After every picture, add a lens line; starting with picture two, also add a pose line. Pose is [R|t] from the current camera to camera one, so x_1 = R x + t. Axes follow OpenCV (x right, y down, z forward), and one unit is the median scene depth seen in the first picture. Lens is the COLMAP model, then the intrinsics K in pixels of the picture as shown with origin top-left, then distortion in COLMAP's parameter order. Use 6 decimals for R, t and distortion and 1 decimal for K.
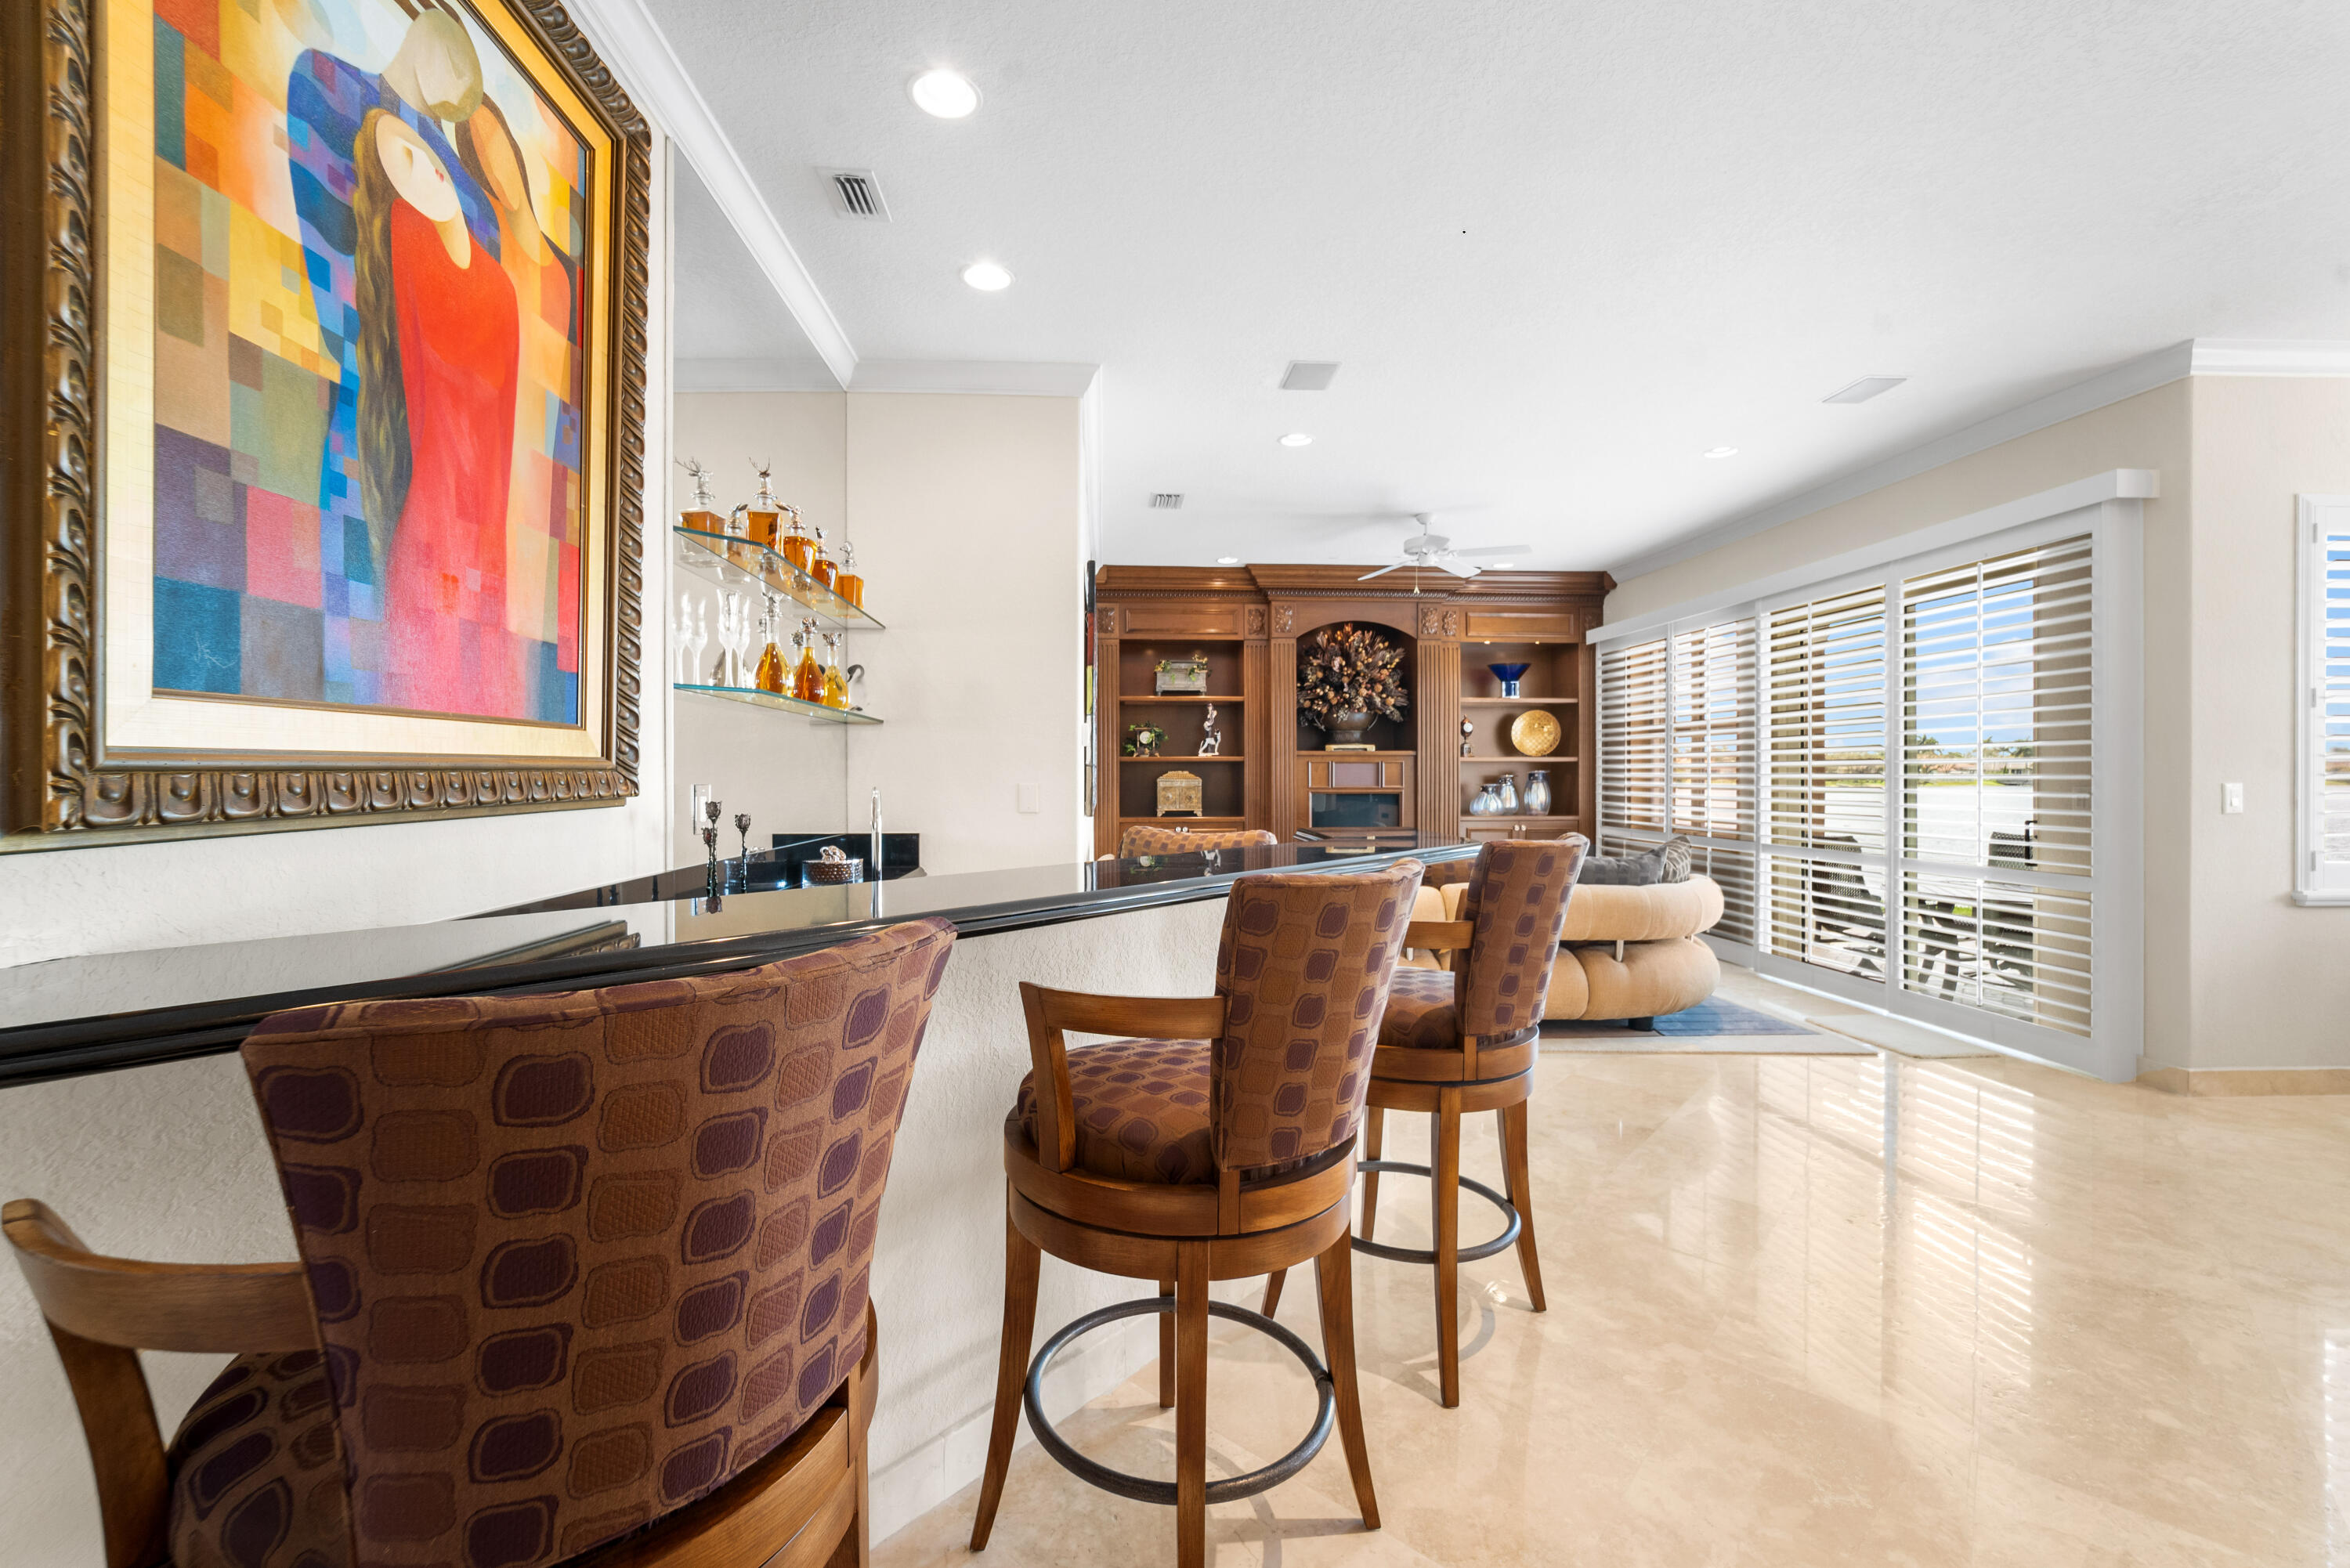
lens RADIAL K [[946.8, 0, 1131.6], [0, 946.8, 774.1], [0, 0, 1]] dist [0.000755, 0.000225]
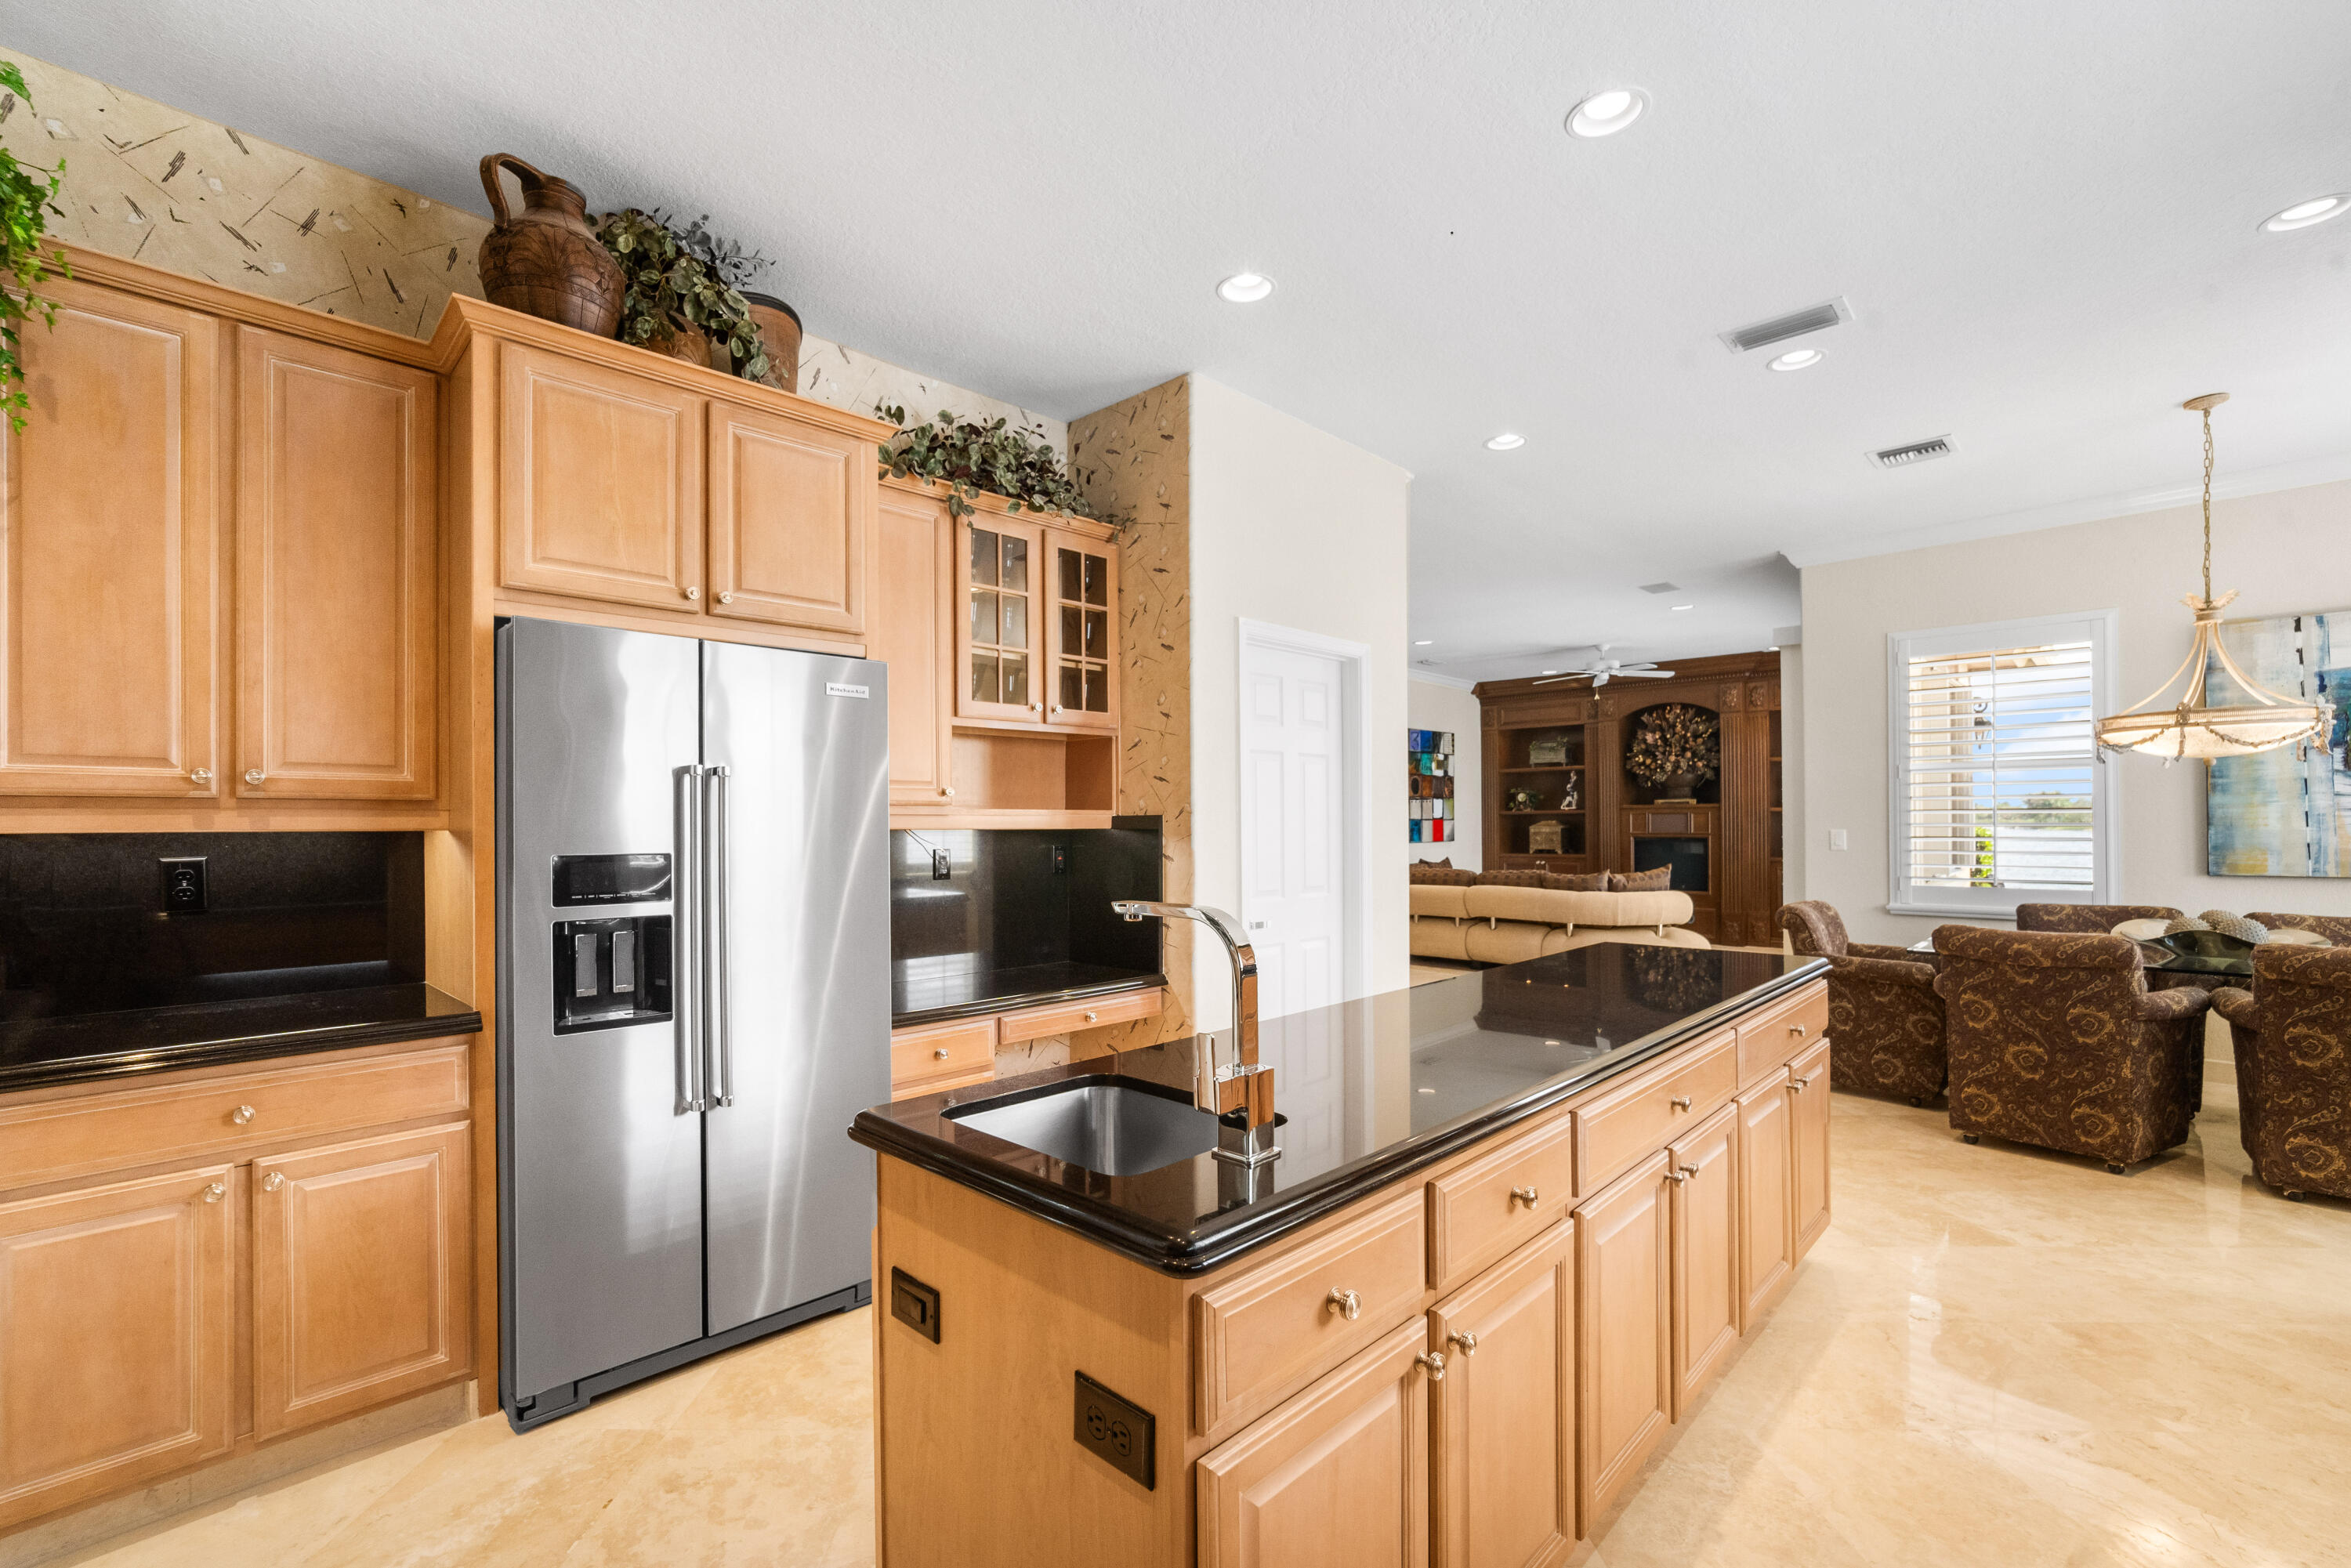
lens RADIAL K [[967.1, 0, 1172.2], [0, 967.1, 813.9], [0, 0, 1]] dist [0.000234, 0.000169]
pose [[0.704094, -0.009548, -0.710043, 2.516038], [0.006268, 0.999954, -0.007231, -0.024219], [0.710079, 0.000641, 0.704122, -1.451491]]
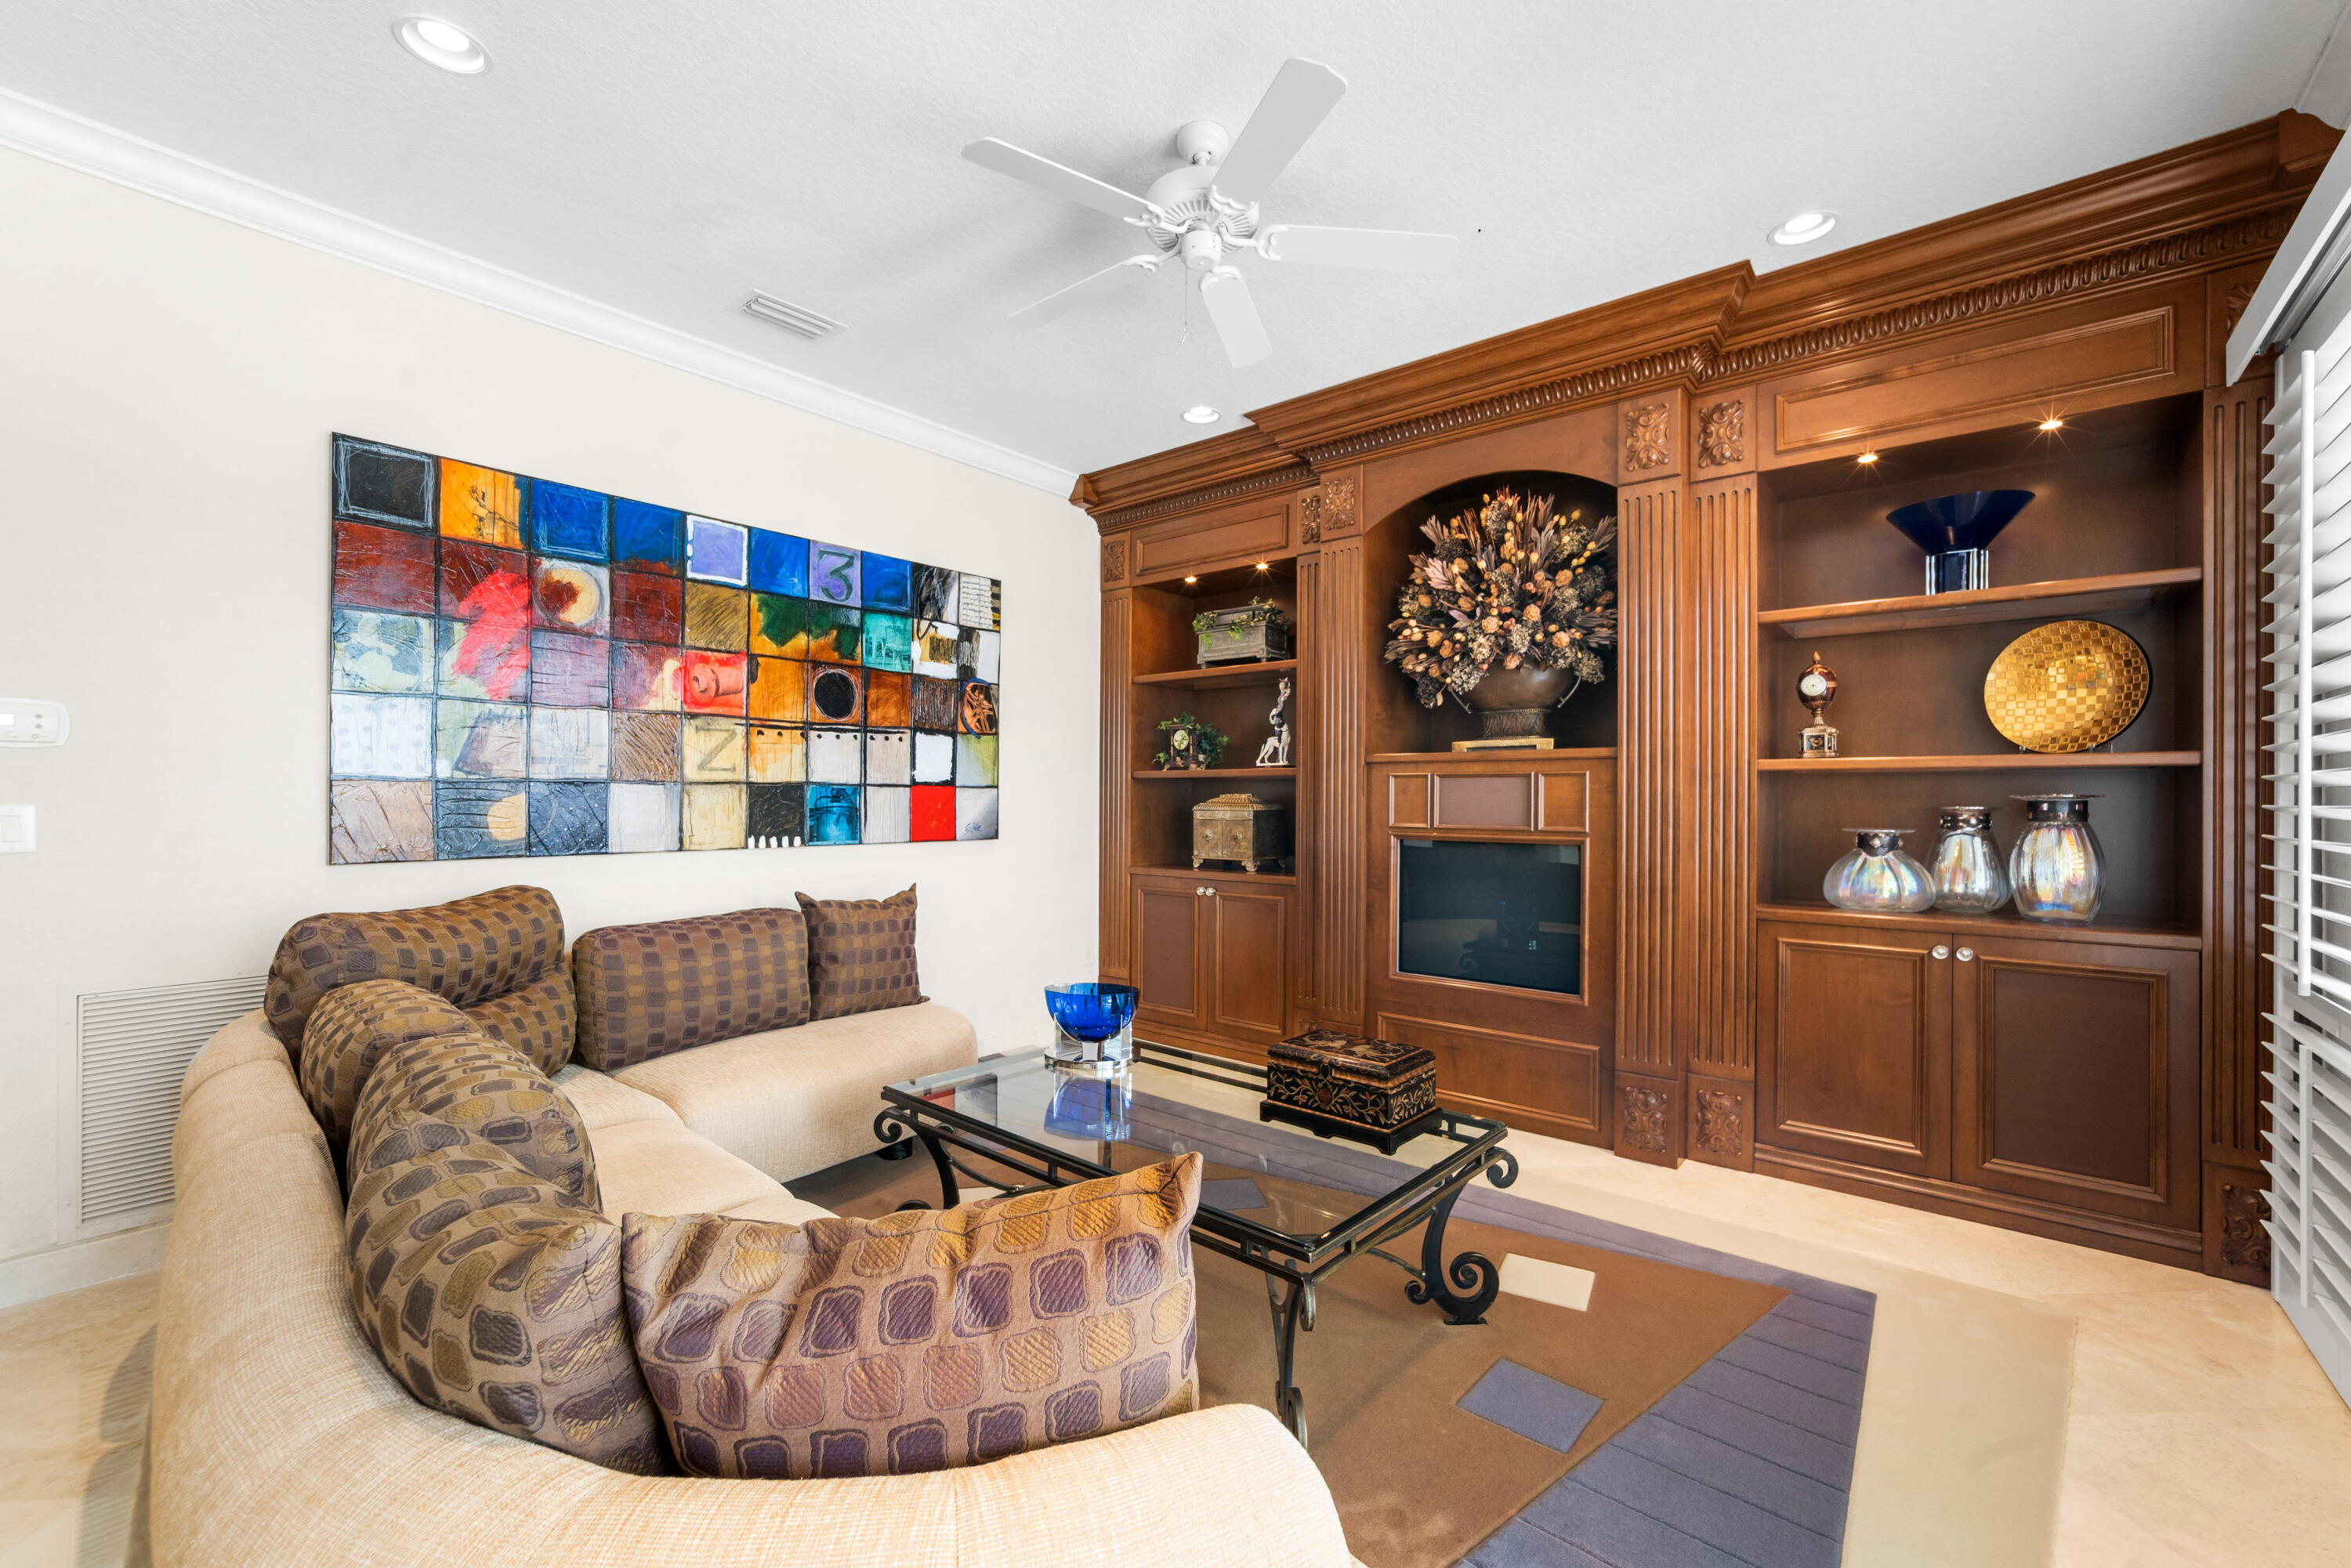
lens RADIAL K [[968.9, 0, 1143.9], [0, 968.9, 790.4], [0, 0, 1]] dist [0.000247, 0.000036]
pose [[0.744535, -0.000489, -0.667583, 1.580067], [-0.005856, 0.999956, -0.007263, -0.001154], [0.667557, 0.009317, 0.744500, 1.902544]]
